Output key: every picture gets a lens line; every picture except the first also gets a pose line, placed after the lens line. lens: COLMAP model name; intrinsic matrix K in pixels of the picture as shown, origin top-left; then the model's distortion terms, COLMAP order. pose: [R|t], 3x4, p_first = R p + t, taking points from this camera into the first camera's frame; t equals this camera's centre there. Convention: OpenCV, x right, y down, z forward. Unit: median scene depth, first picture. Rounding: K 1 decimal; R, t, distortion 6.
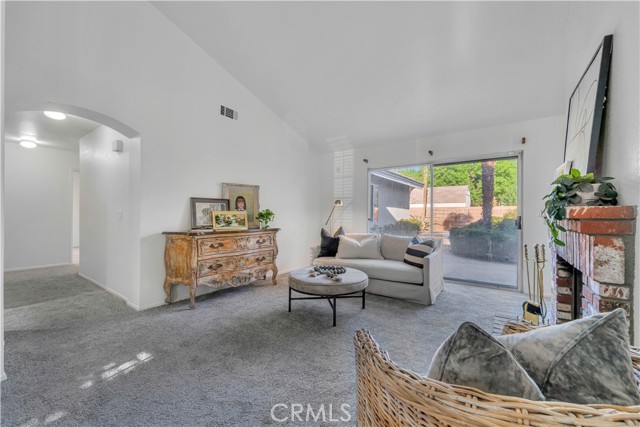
lens RADIAL K [[258.0, 0, 320.0], [0, 258.0, 213.5], [0, 0, 1]] dist [0.000243, -0.000069]
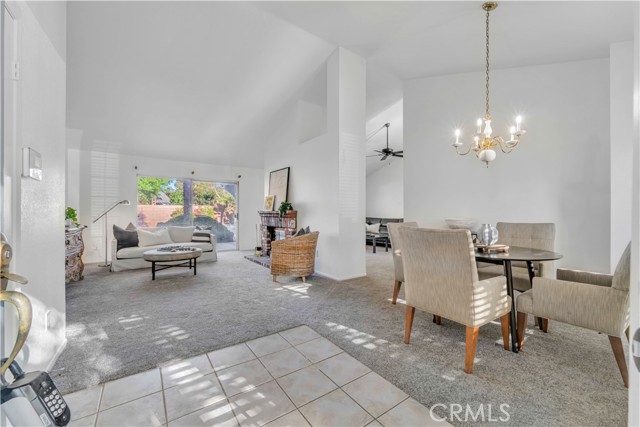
lens RADIAL K [[258.0, 0, 320.0], [0, 258.0, 213.5], [0, 0, 1]] dist [0.000243, -0.000069]
pose [[0.332614, -0.005603, 0.943046, -0.949195], [-0.003685, 0.999967, 0.007241, -0.003971], [-0.943056, -0.005884, 0.332583, -0.295865]]
